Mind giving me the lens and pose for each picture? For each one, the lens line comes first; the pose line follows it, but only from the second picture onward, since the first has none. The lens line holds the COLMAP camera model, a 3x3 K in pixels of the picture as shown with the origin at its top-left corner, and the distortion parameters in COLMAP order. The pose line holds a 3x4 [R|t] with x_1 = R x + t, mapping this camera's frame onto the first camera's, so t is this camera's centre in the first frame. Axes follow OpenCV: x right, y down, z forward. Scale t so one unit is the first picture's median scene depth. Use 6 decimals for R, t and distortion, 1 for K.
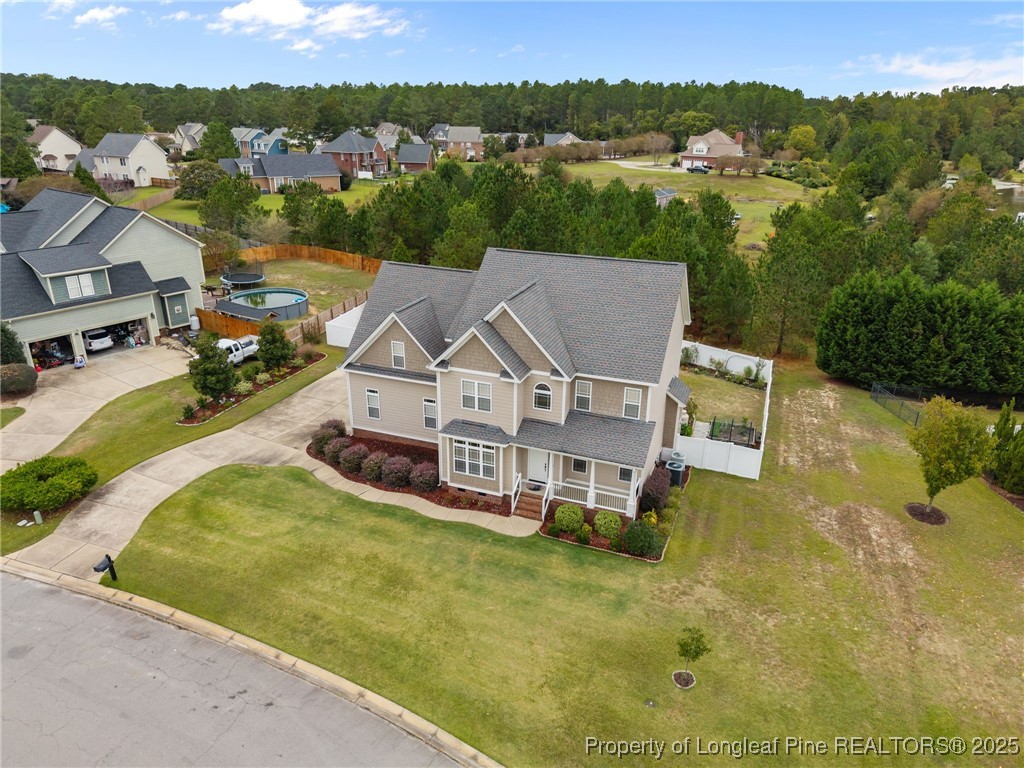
lens RADIAL K [[671.6, 0, 515.3], [0, 671.6, 384.3], [0, 0, 1]] dist [0.008133, -0.003875]
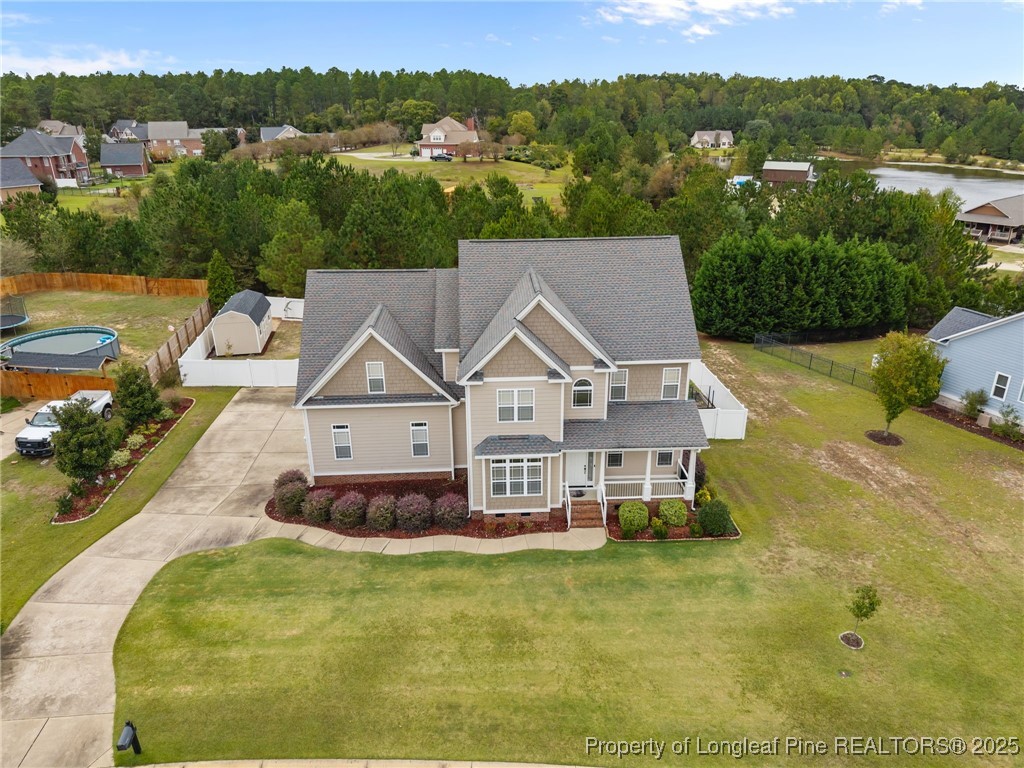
lens RADIAL K [[690.4, 0, 511.2], [0, 690.4, 386.3], [0, 0, 1]] dist [0.005192, -0.002486]
pose [[0.916887, -0.169412, 0.361412, -0.330718], [0.167931, 0.985150, 0.035758, -0.035034], [-0.362103, 0.027907, 0.931720, 0.136367]]
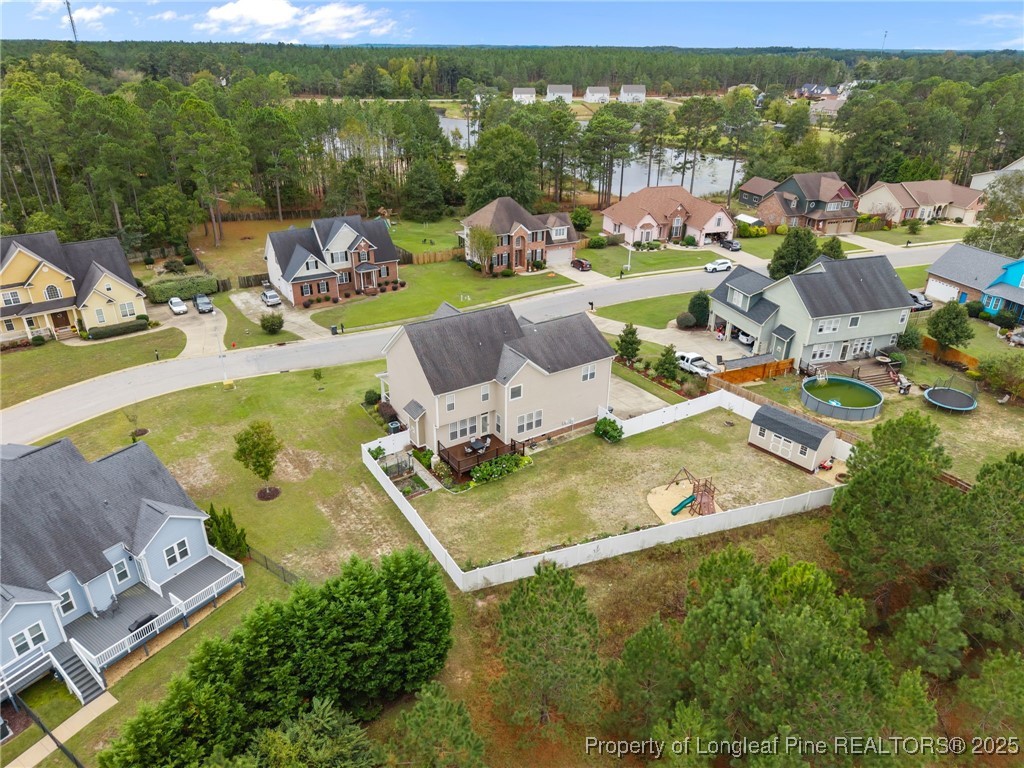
lens RADIAL K [[678.1, 0, 514.7], [0, 678.1, 387.5], [0, 0, 1]] dist [0.084757, -0.141670]
pose [[-0.591124, 0.342931, -0.730049, 1.257910], [-0.321877, 0.729626, 0.603358, -1.074229], [0.739573, 0.591645, -0.320917, 1.663602]]
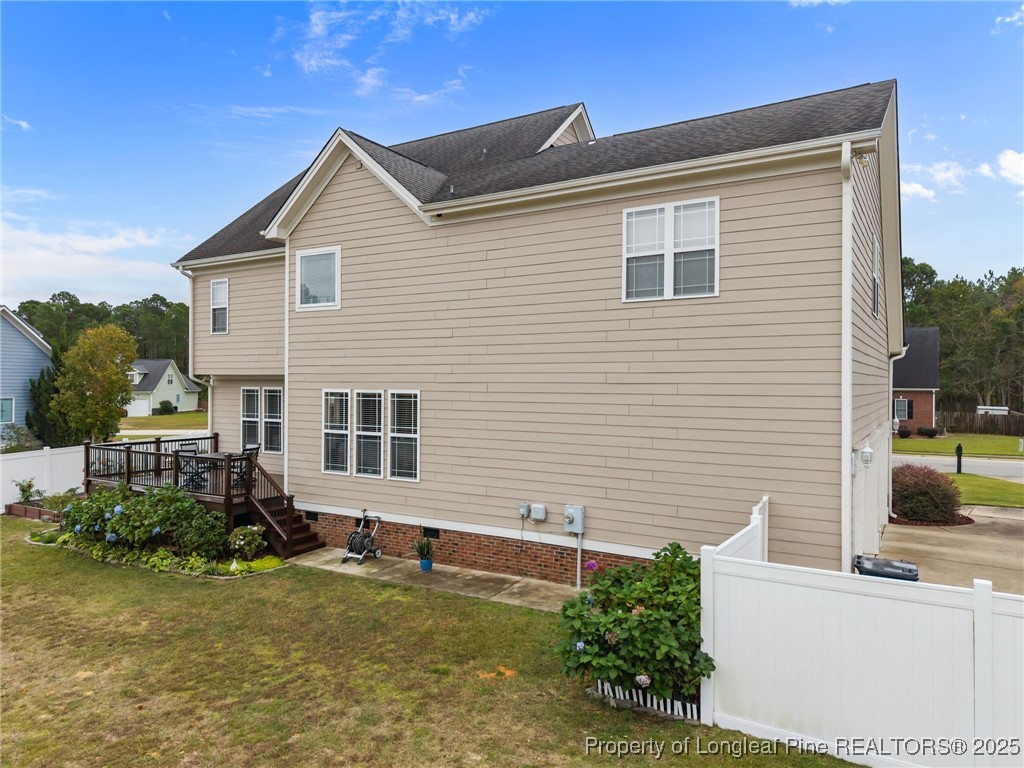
lens RADIAL K [[686.4, 0, 512.0], [0, 686.4, 384.0], [0, 0, 1]] dist [0.006930, -0.004120]
pose [[-0.982528, -0.019547, 0.185088, -0.086937], [0.052091, 0.925844, 0.374298, -0.203434], [-0.178679, 0.377399, -0.908649, 1.543243]]
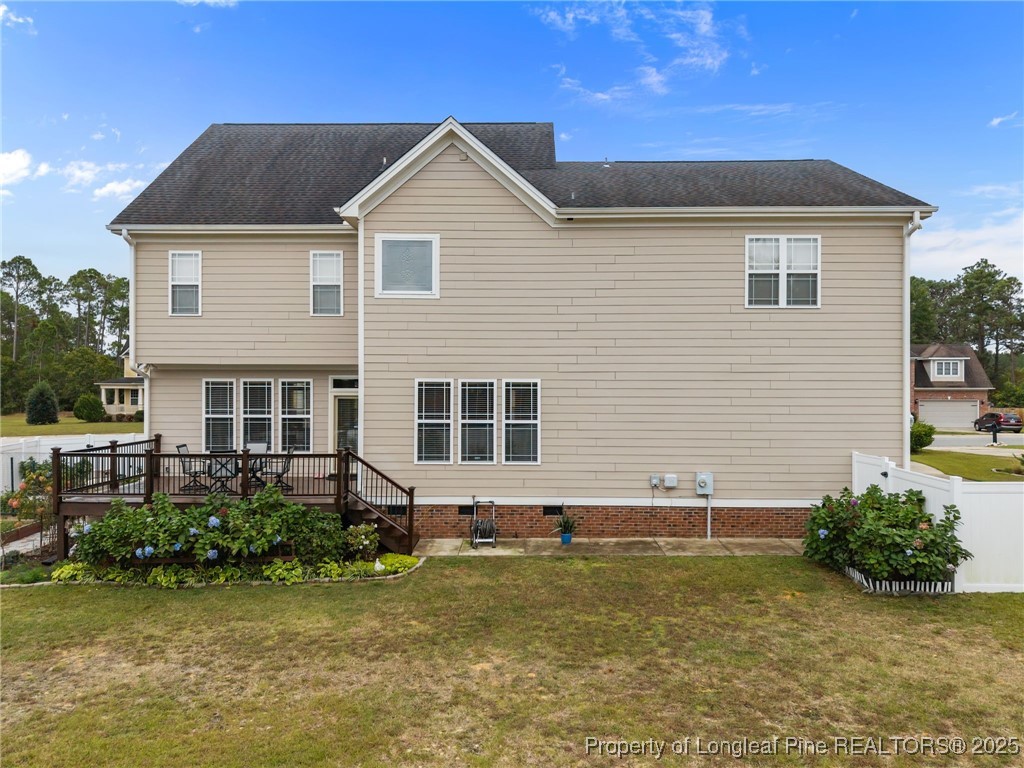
lens RADIAL K [[692.2, 0, 512.0], [0, 692.2, 384.0], [0, 0, 1]] dist [0.006343, -0.002526]
pose [[-0.943656, -0.016470, -0.330519, 0.179642], [-0.139730, 0.925193, 0.352835, -0.200340], [0.299983, 0.379139, -0.875365, 1.562969]]
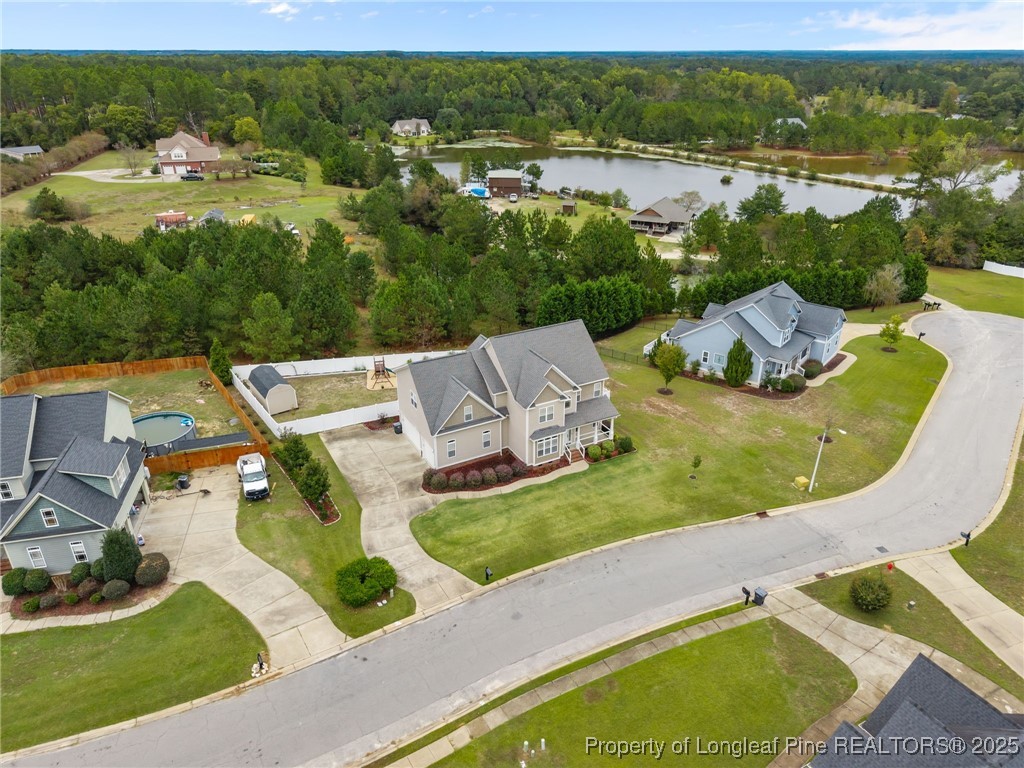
lens RADIAL K [[672.5, 0, 500.9], [0, 672.5, 382.1], [0, 0, 1]] dist [0.064726, -0.086794]
pose [[0.663243, -0.338009, 0.667726, -1.217336], [0.298078, 0.937686, 0.178589, -0.393766], [-0.686482, 0.080586, 0.722667, -0.283965]]
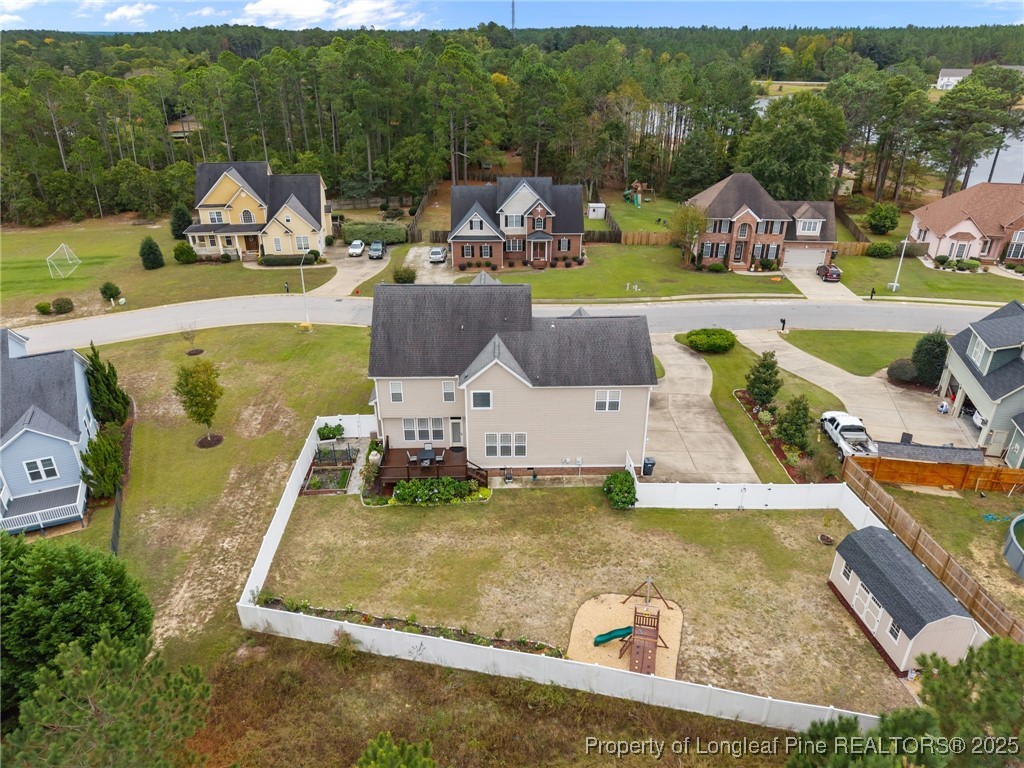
lens RADIAL K [[701.6, 0, 514.8], [0, 701.6, 380.2], [0, 0, 1]] dist [0.046427, -0.070128]
pose [[-0.928497, 0.154168, -0.337825, 0.452933], [-0.150447, 0.675560, 0.721793, -1.011991], [0.339498, 0.721007, -0.604061, 1.886284]]
